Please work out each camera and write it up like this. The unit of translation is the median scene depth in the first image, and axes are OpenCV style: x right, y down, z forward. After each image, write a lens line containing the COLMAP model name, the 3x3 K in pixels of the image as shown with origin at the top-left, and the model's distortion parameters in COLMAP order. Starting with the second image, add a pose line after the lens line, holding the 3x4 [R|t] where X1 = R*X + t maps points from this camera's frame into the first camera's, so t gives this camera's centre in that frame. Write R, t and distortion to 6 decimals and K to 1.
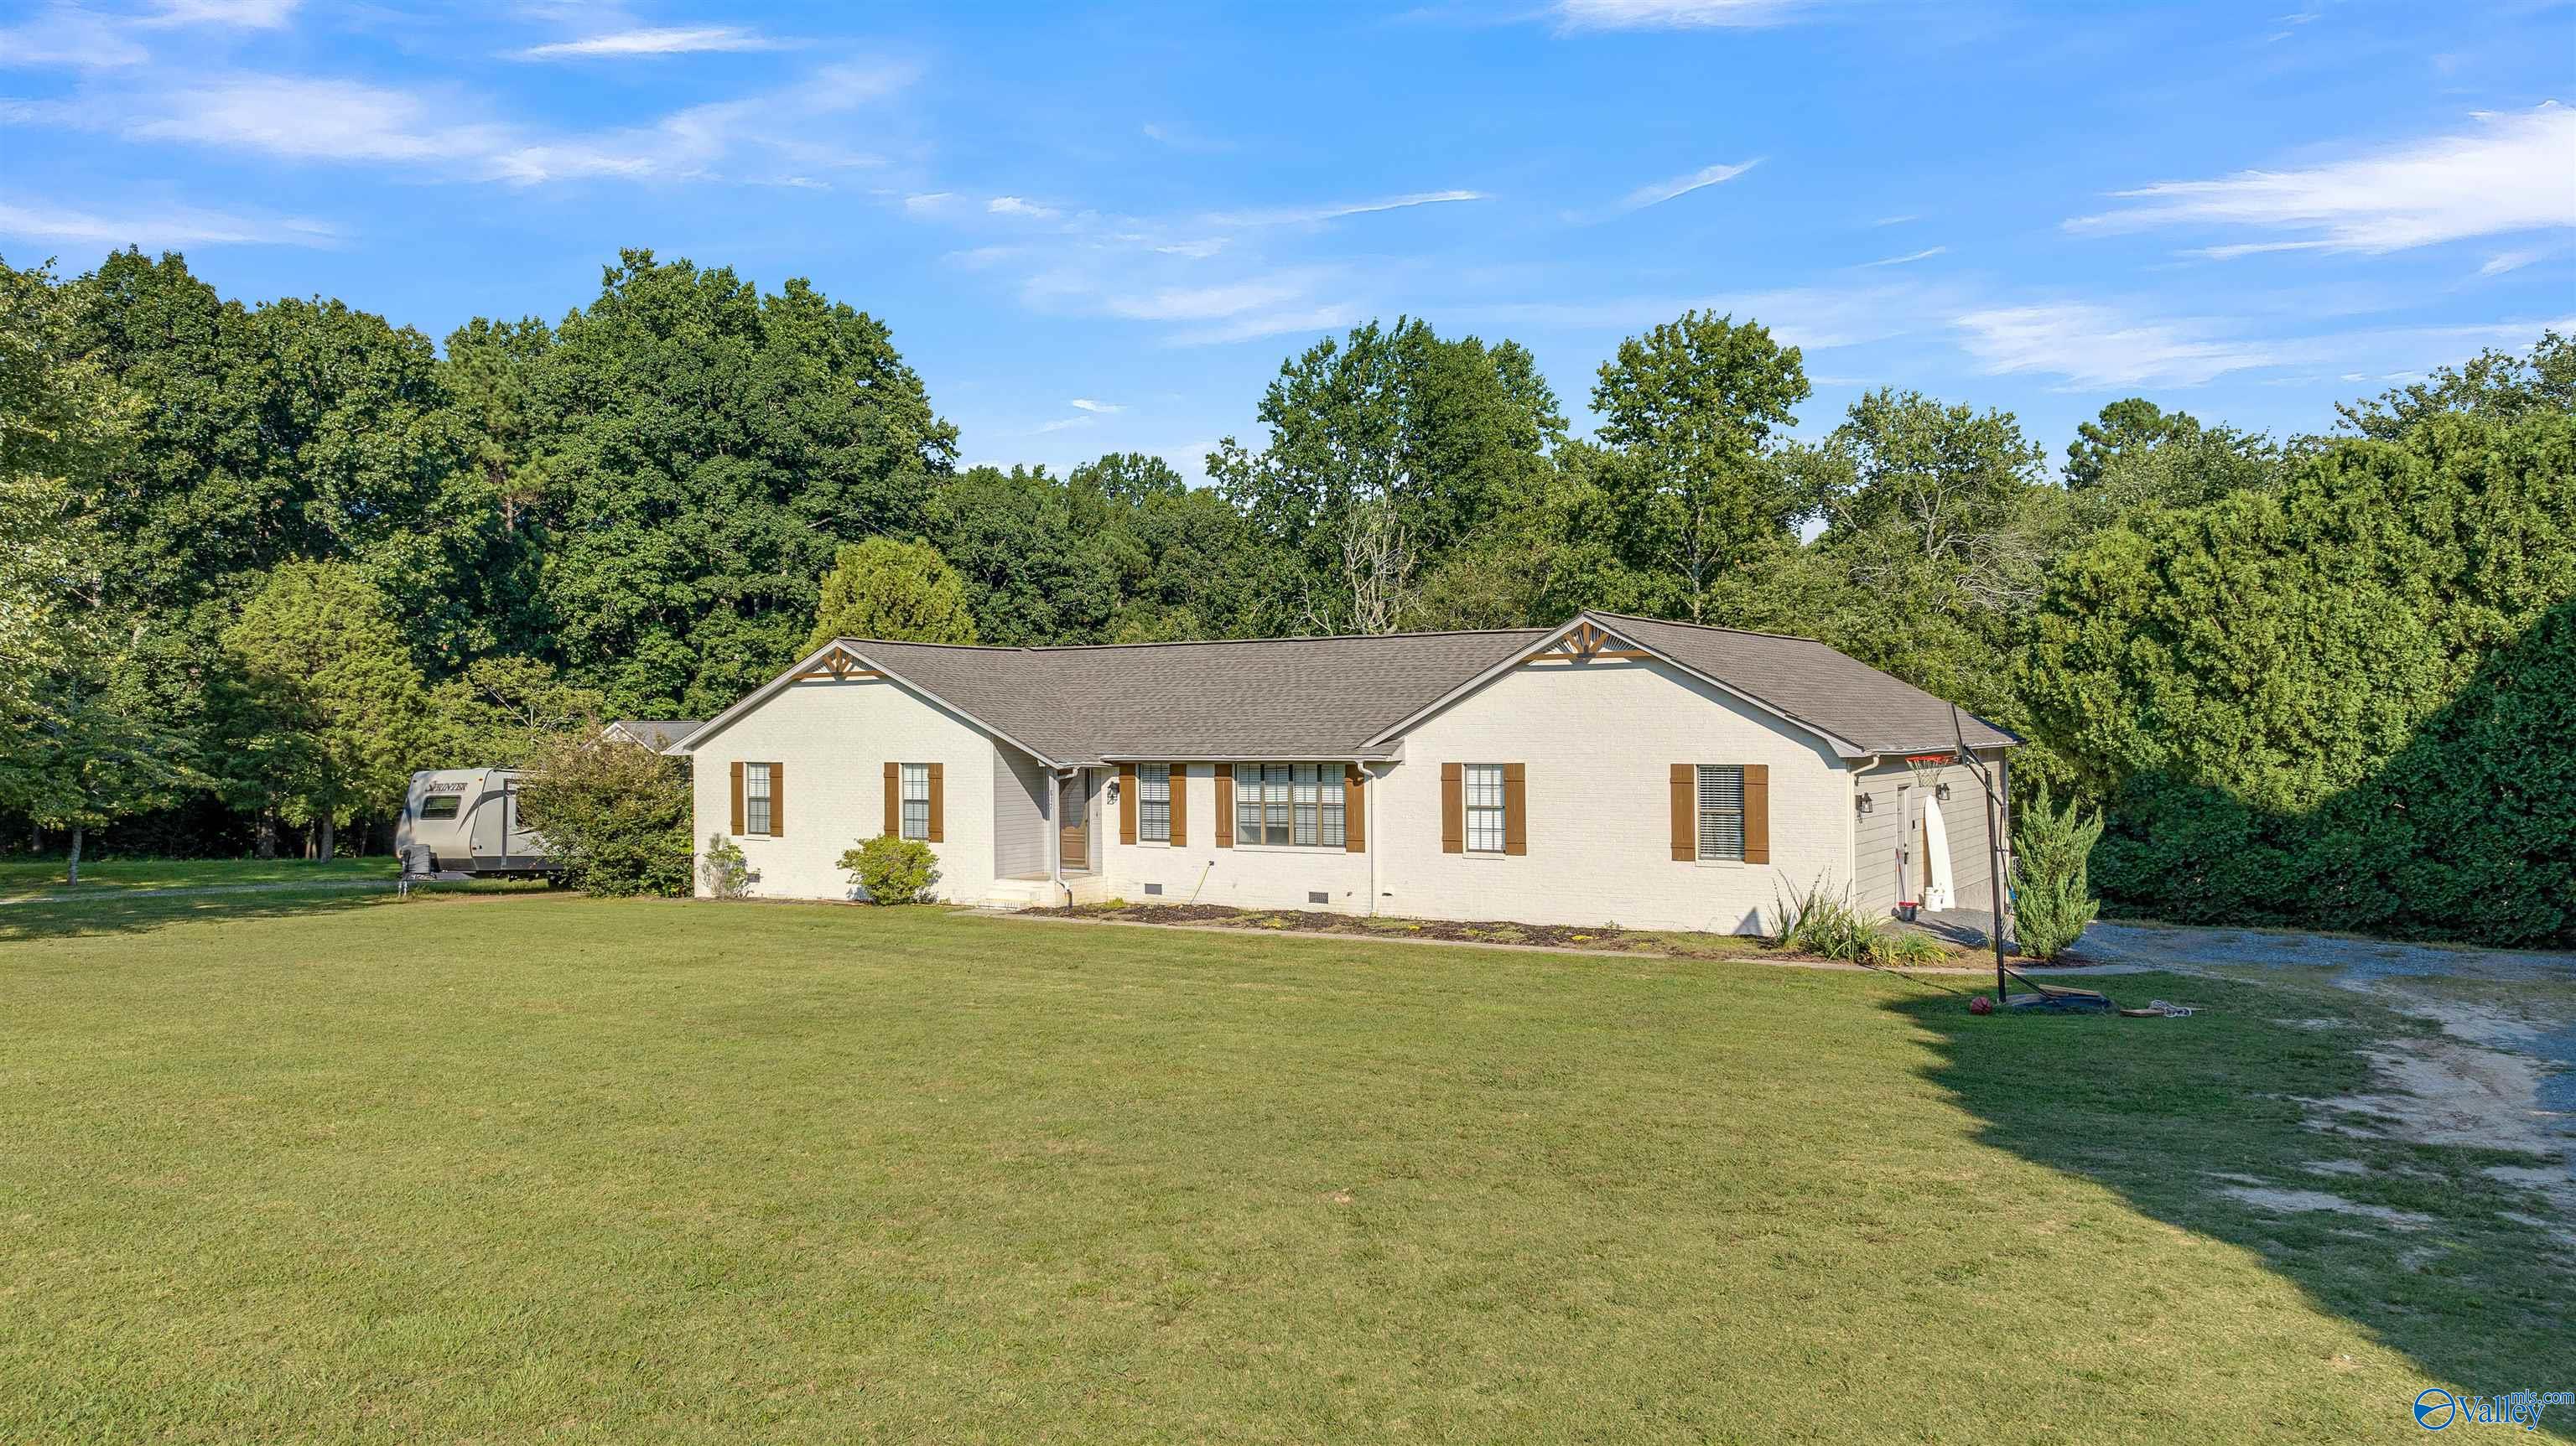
lens RADIAL K [[1802.5, 0, 1288.0], [0, 1802.5, 723.0], [0, 0, 1]] dist [-0.009375, -0.001011]
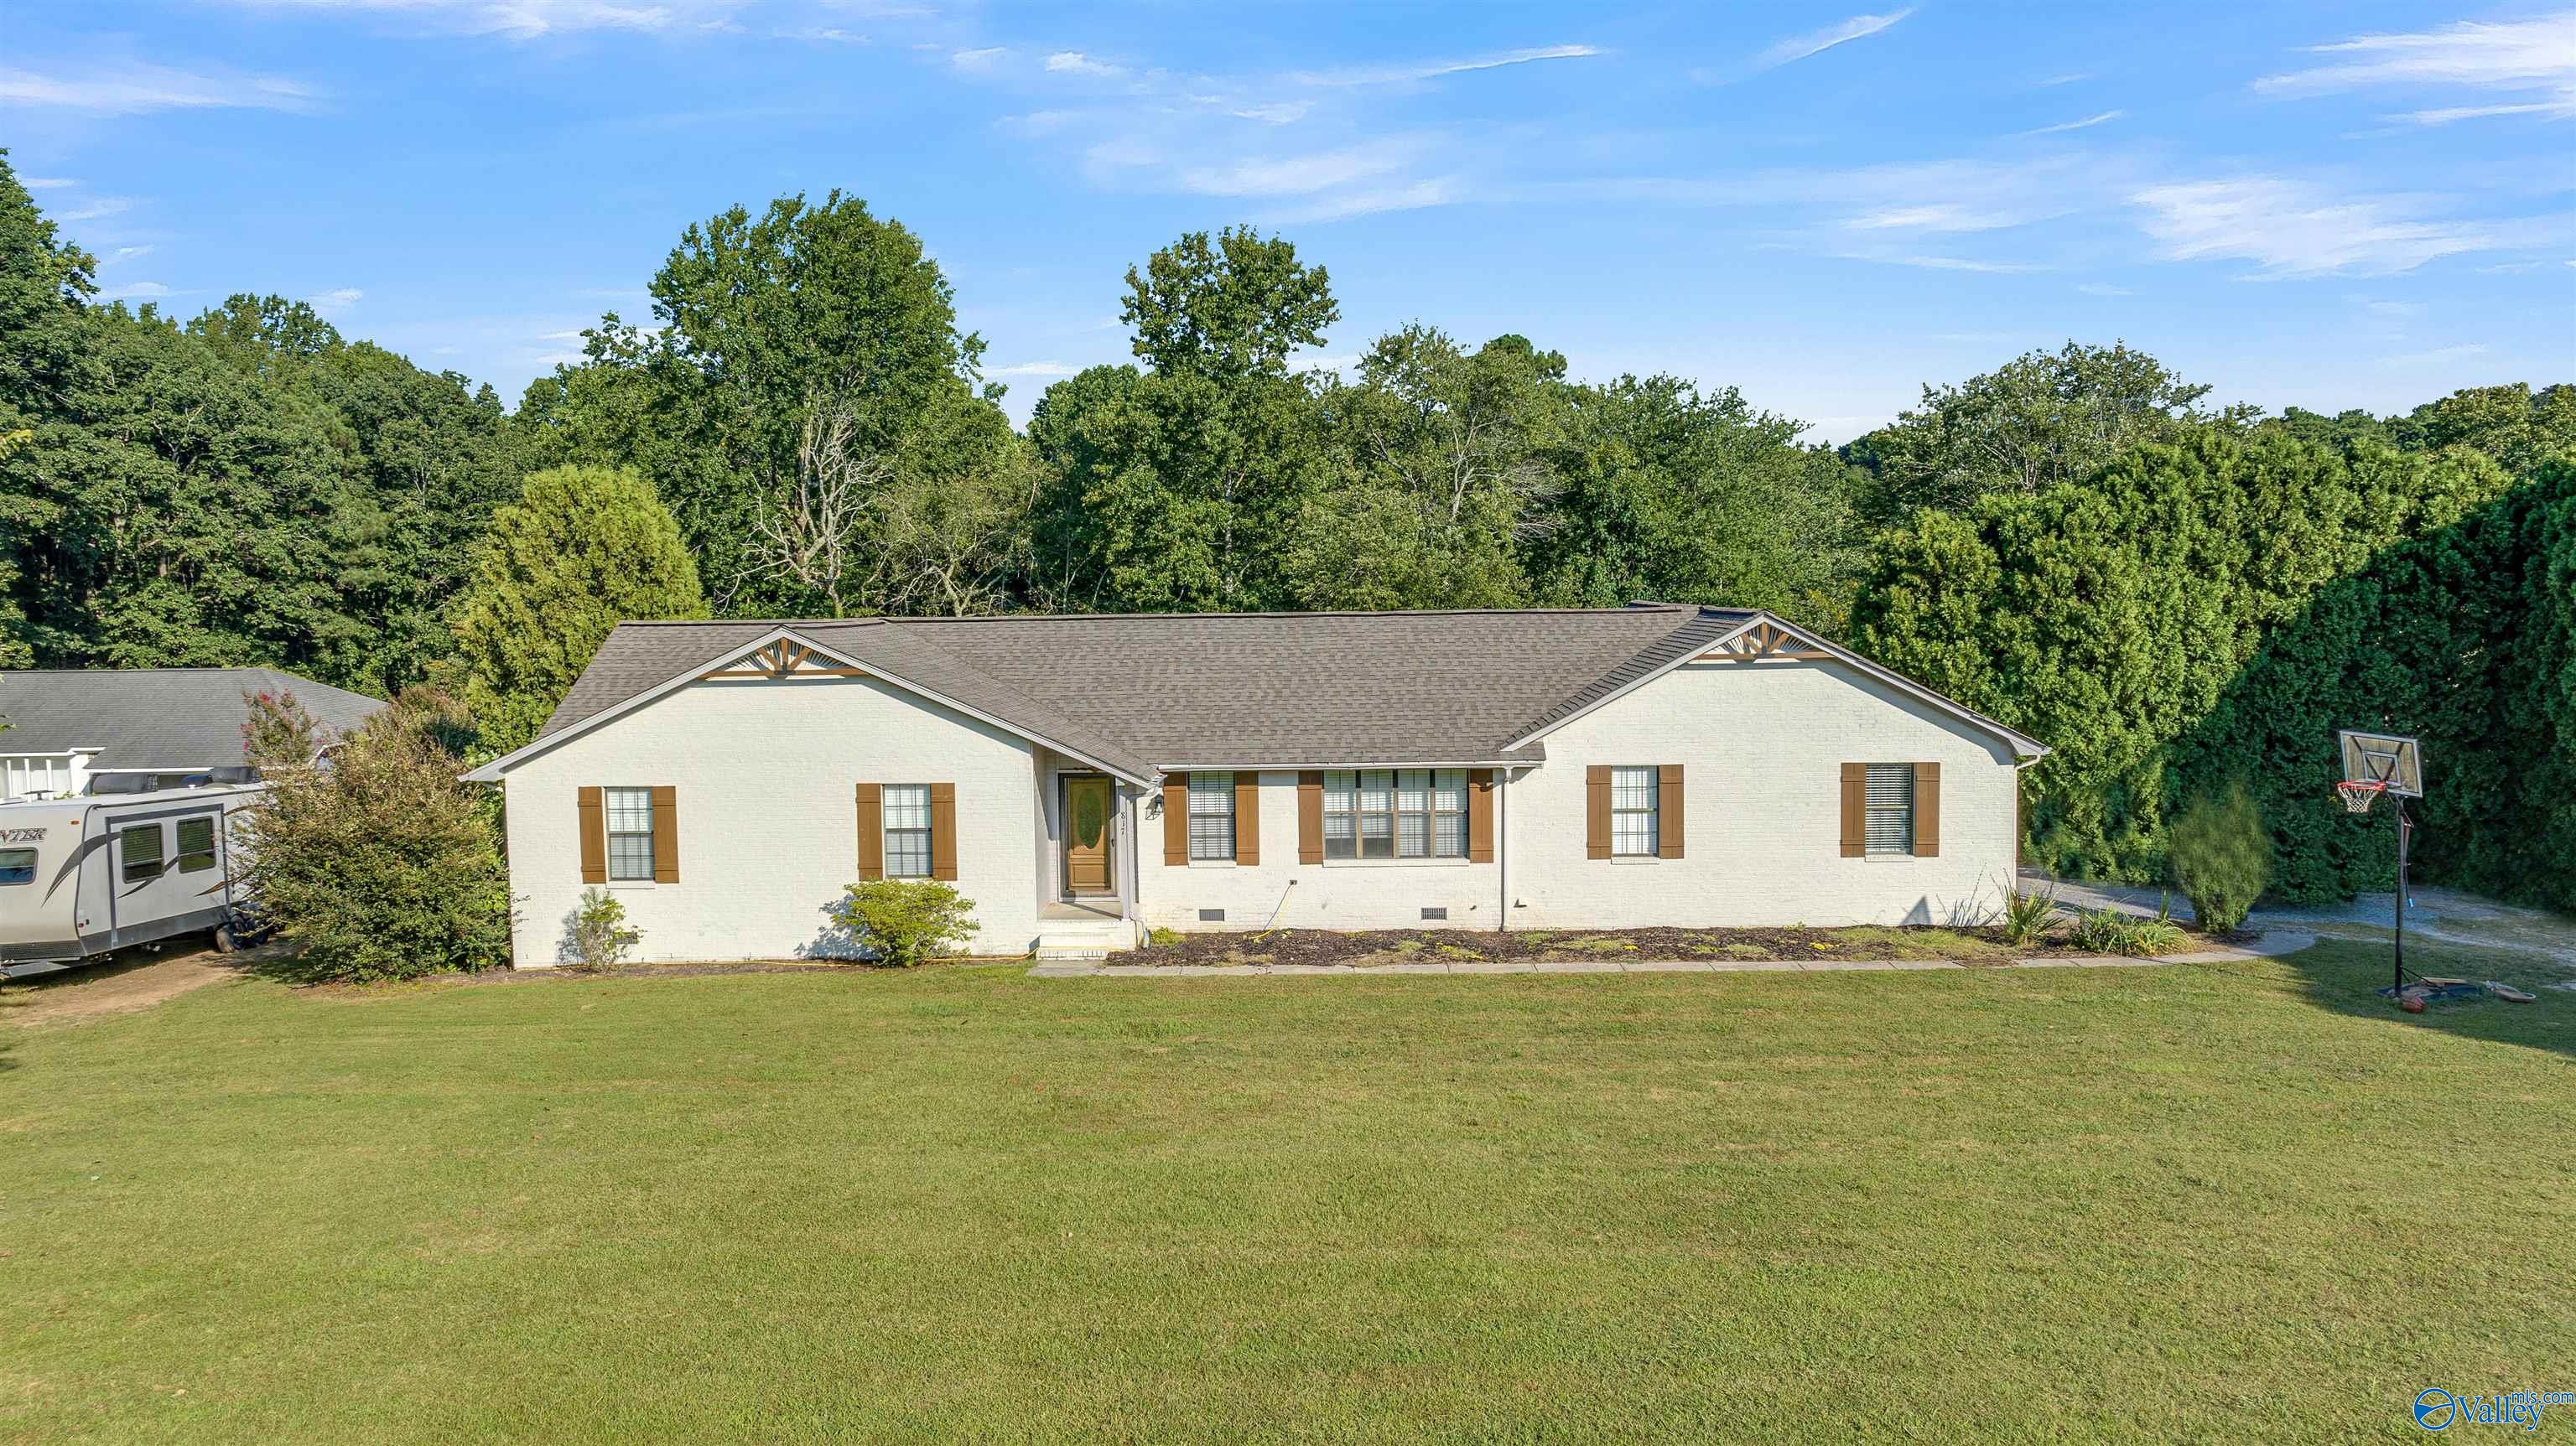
lens RADIAL K [[1804.3, 0, 1285.1], [0, 1804.3, 734.2], [0, 0, 1]] dist [-0.012400, 0.006797]
pose [[0.871026, -0.046422, 0.489038, -0.413646], [0.007412, 0.996654, 0.081405, -0.058308], [-0.491180, -0.067281, 0.868456, 0.204347]]
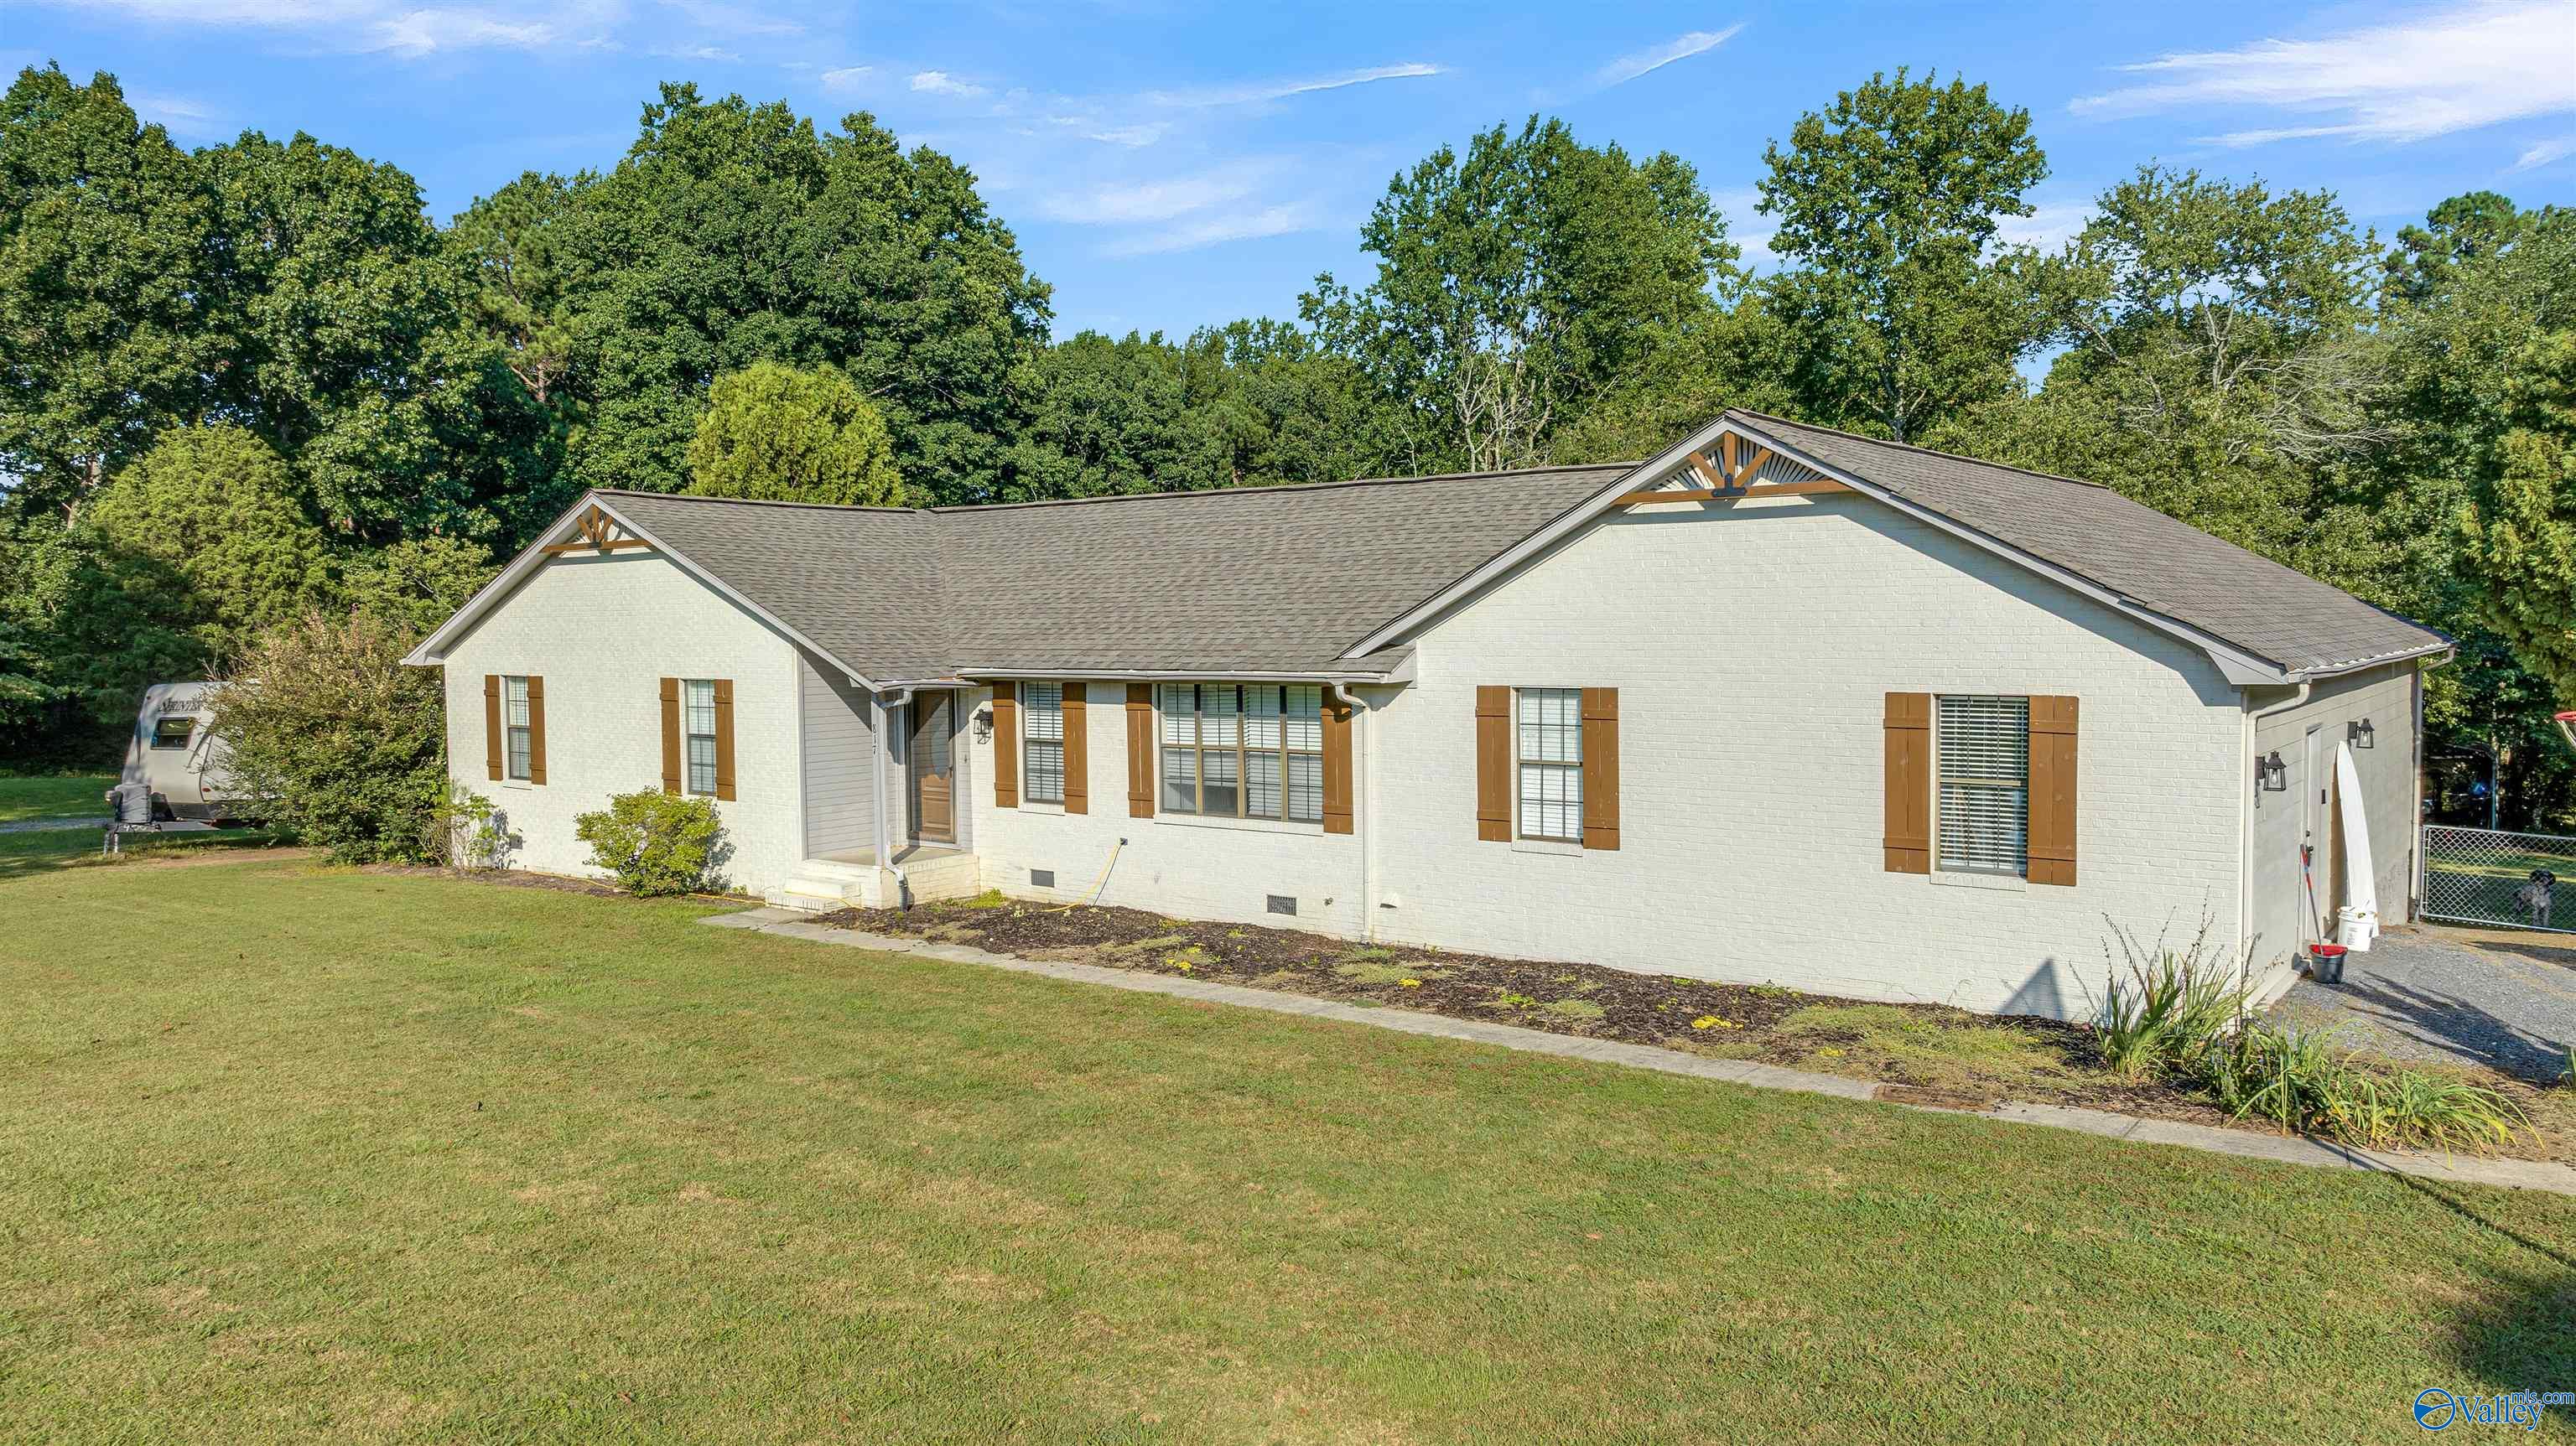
lens RADIAL K [[1804.3, 0, 1285.1], [0, 1804.3, 734.2], [0, 0, 1]] dist [-0.012400, 0.006797]
pose [[0.995487, 0.002774, -0.094853, 0.063290], [0.003676, 0.997695, 0.067755, -0.001497], [0.094822, -0.067798, 0.993183, 0.333732]]
